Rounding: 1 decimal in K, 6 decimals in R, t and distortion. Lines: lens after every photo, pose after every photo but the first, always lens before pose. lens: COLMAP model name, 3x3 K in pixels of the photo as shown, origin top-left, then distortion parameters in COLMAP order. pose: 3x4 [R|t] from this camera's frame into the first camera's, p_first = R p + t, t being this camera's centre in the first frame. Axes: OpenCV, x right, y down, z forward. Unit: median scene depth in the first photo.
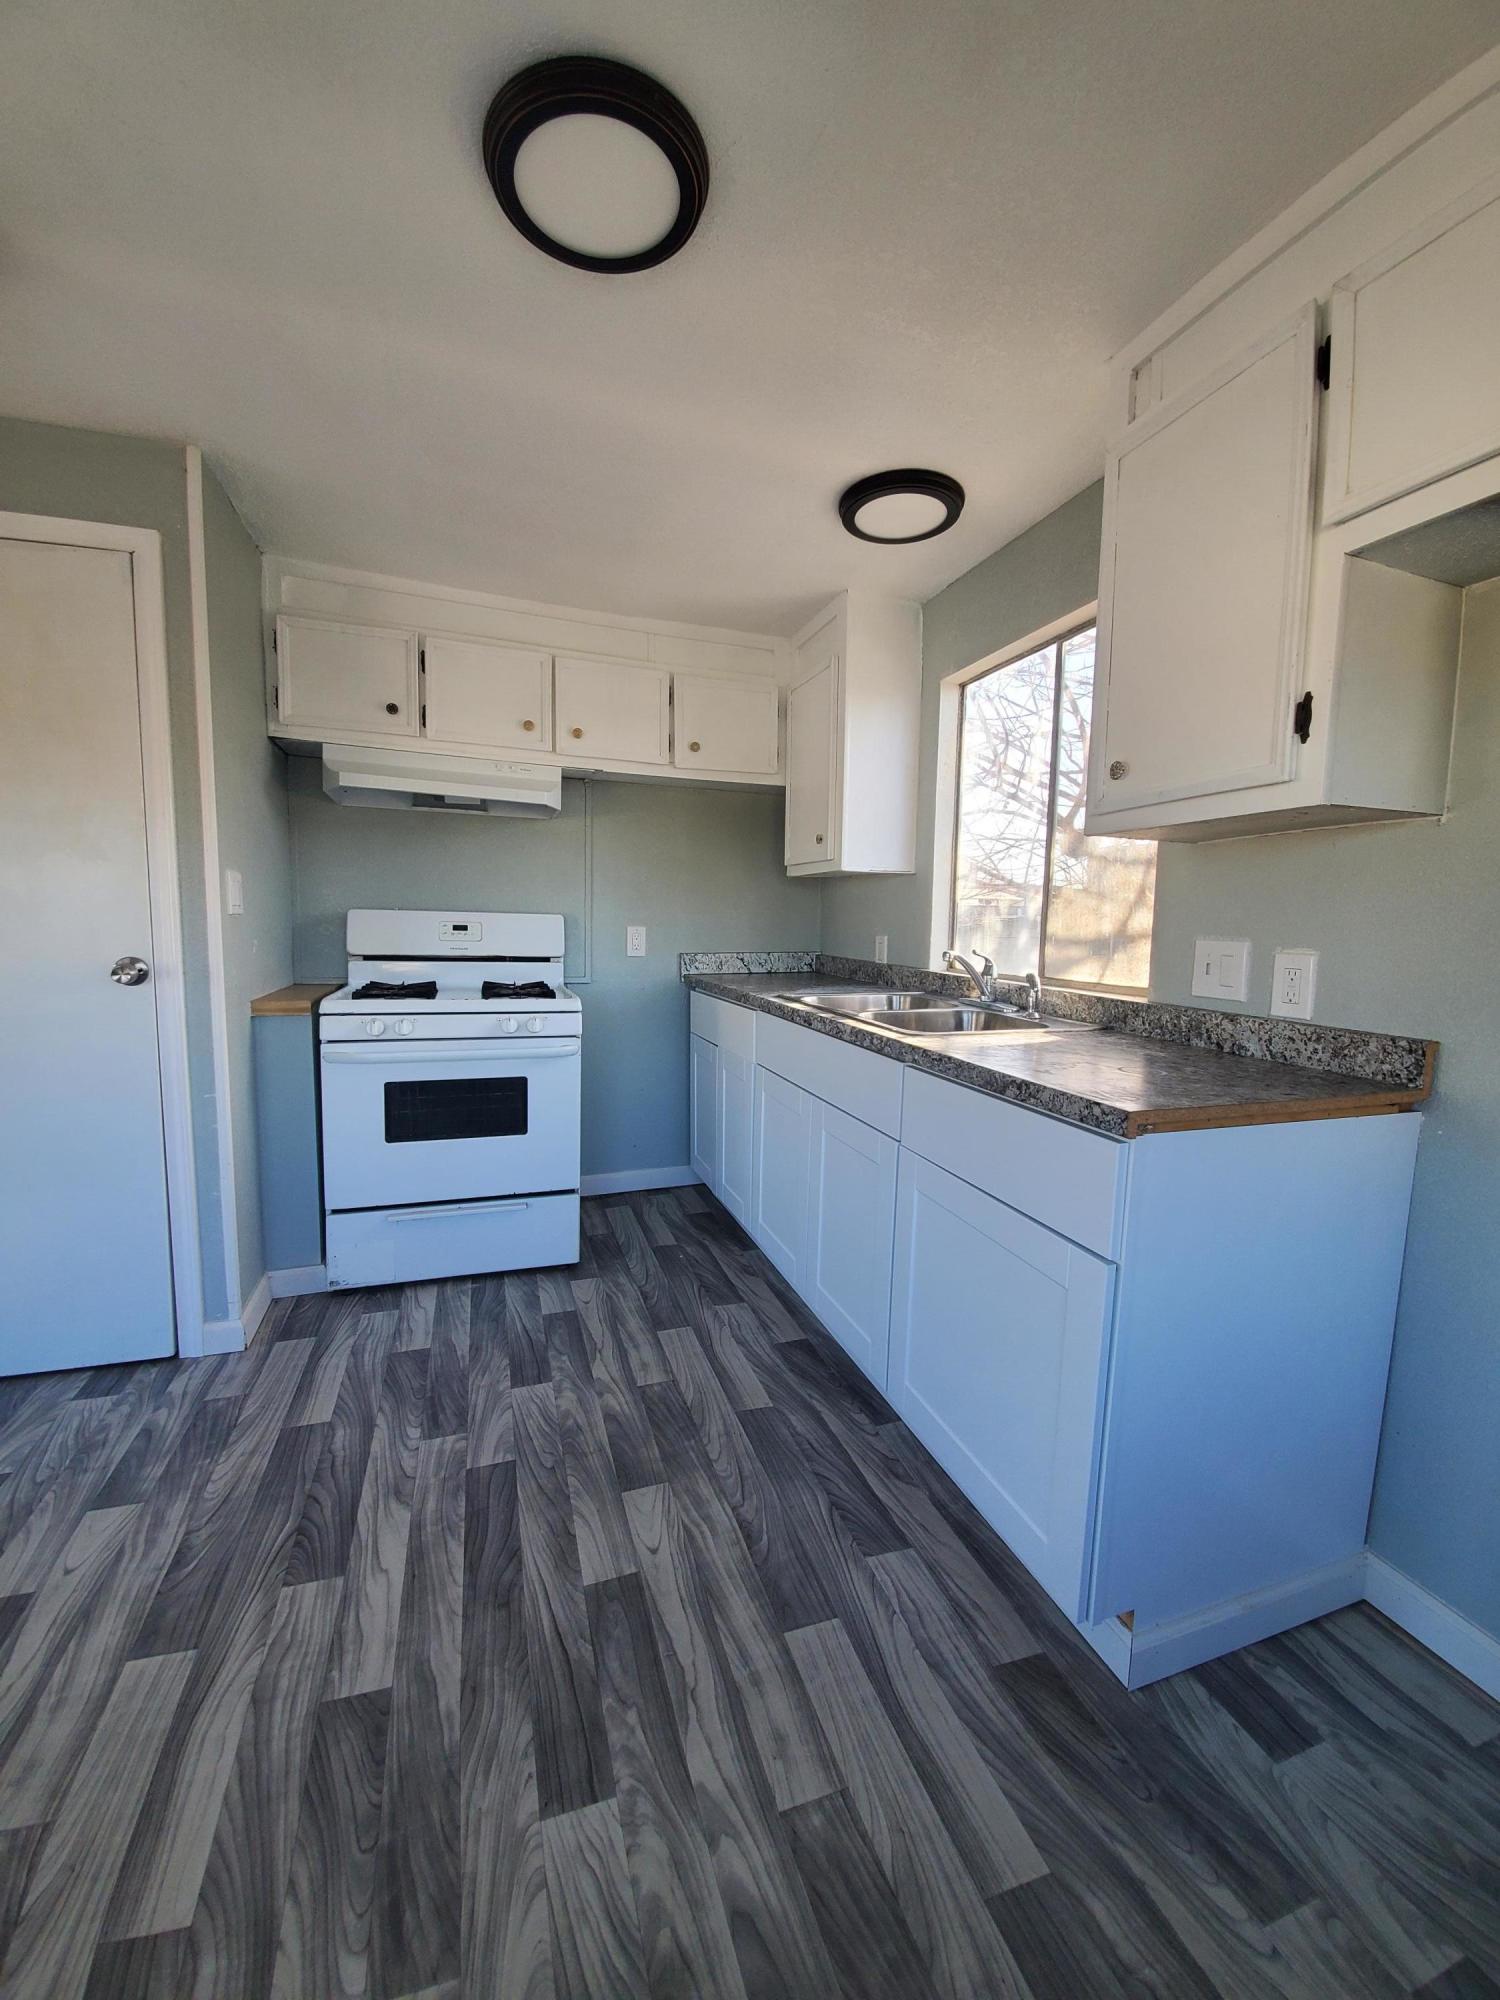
lens RADIAL K [[783.9, 0, 758.2], [0, 783.9, 995.4], [0, 0, 1]] dist [-0.009368, -0.001181]
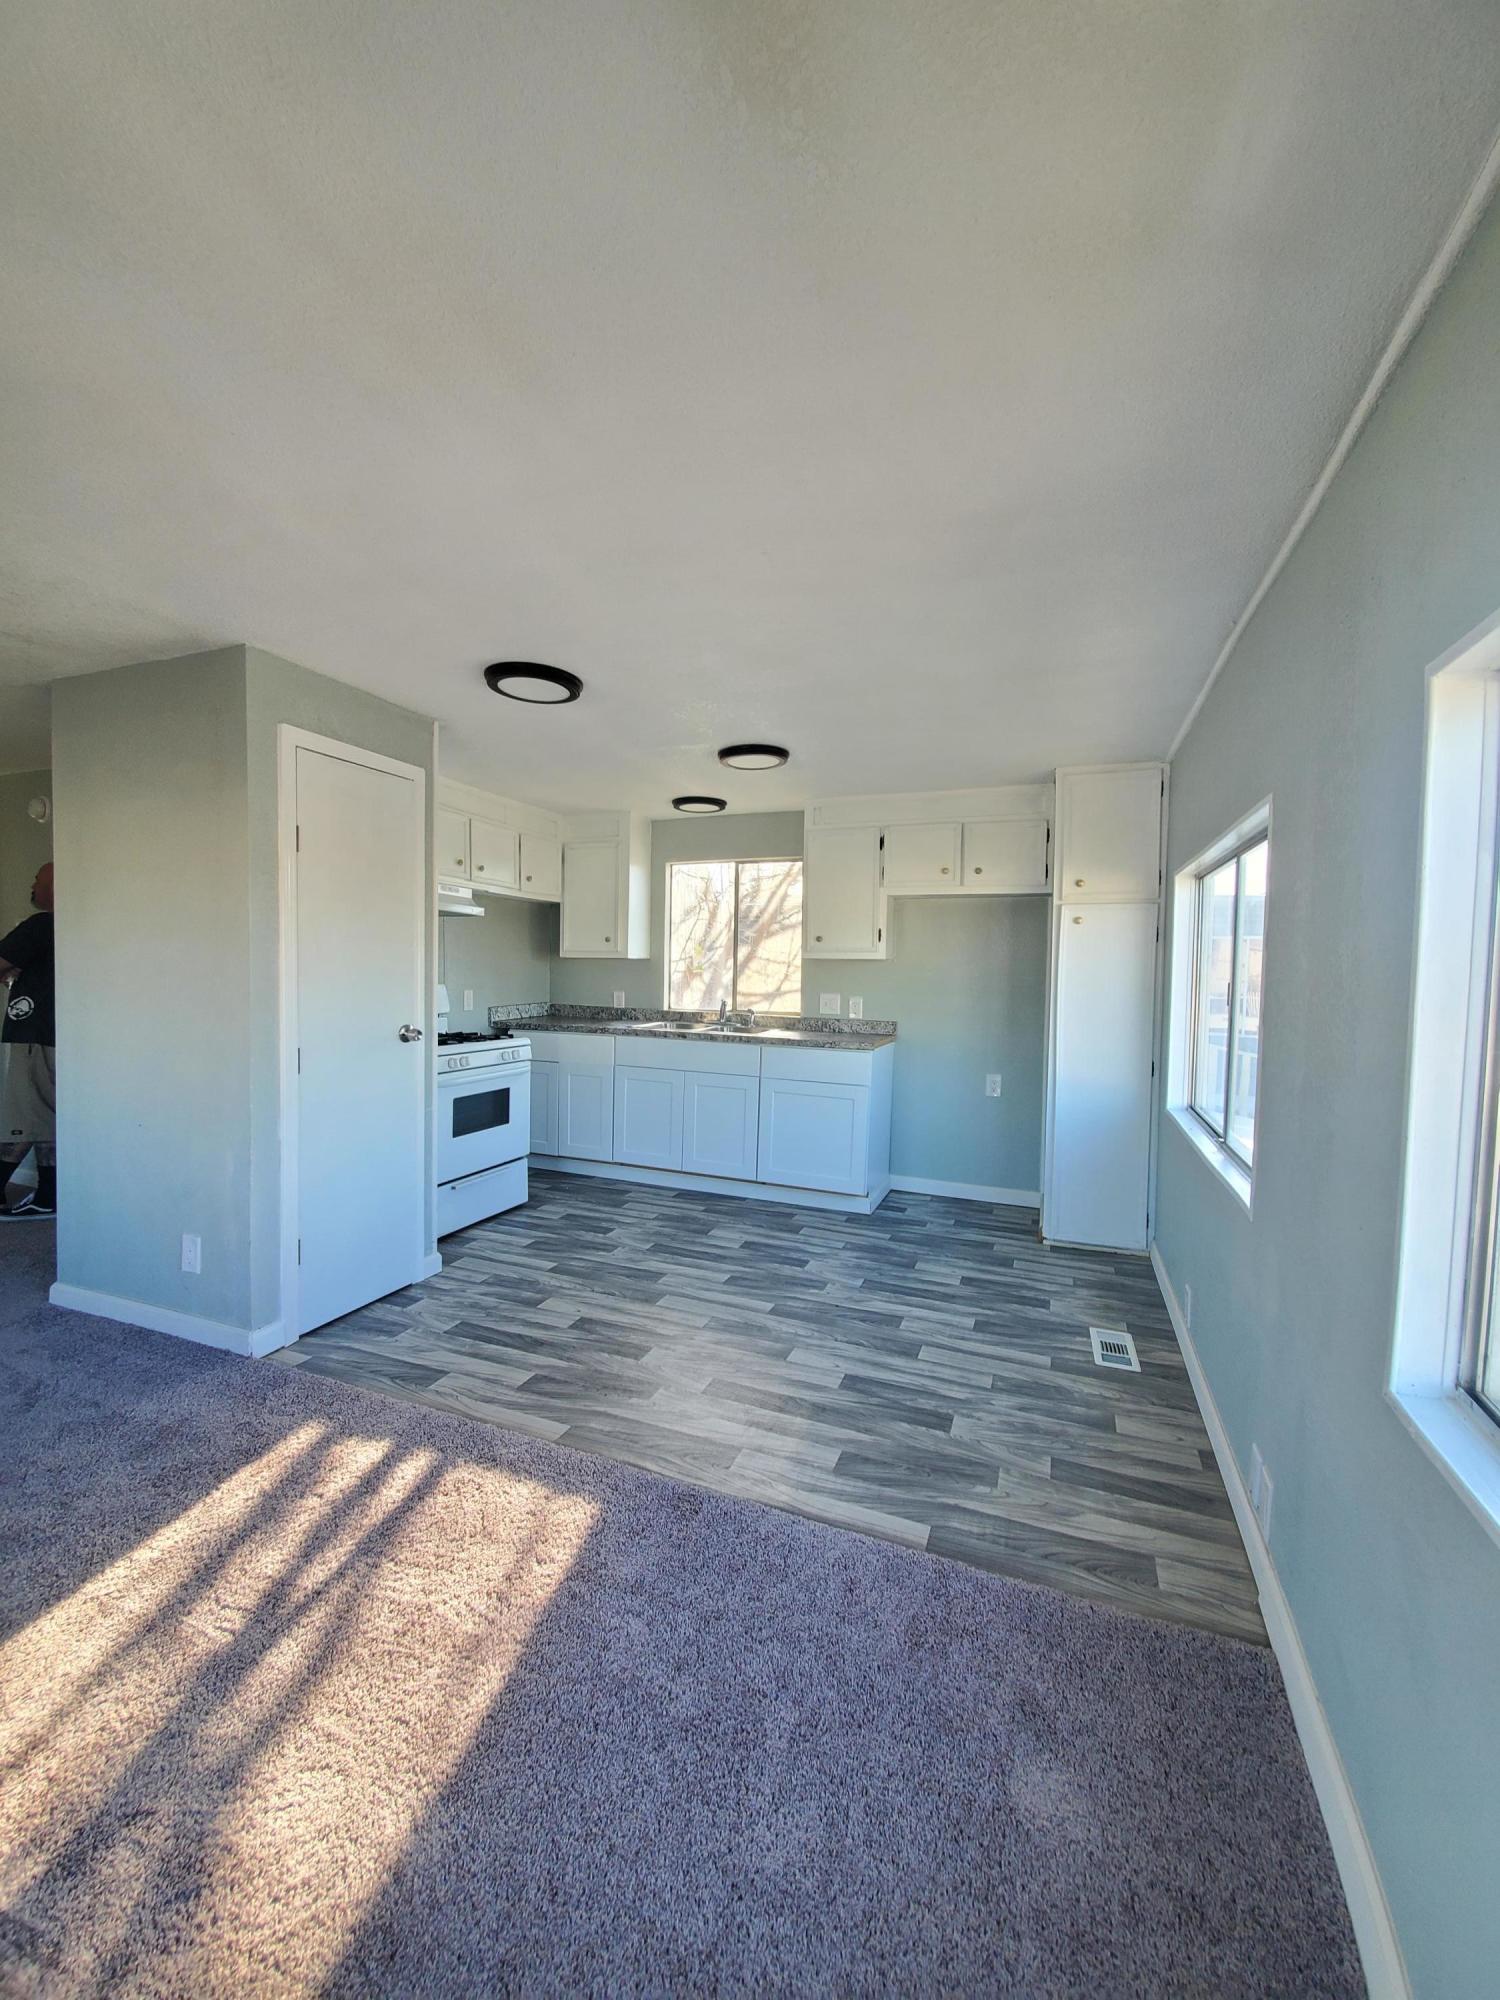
lens RADIAL K [[783.9, 0, 743.6], [0, 783.9, 1002.6], [0, 0, 1]] dist [-0.009368, -0.001181]
pose [[0.655486, -0.040431, 0.754124, -1.479254], [0.068776, 0.997612, -0.006296, -0.034165], [-0.752069, 0.055993, 0.656702, -0.543766]]
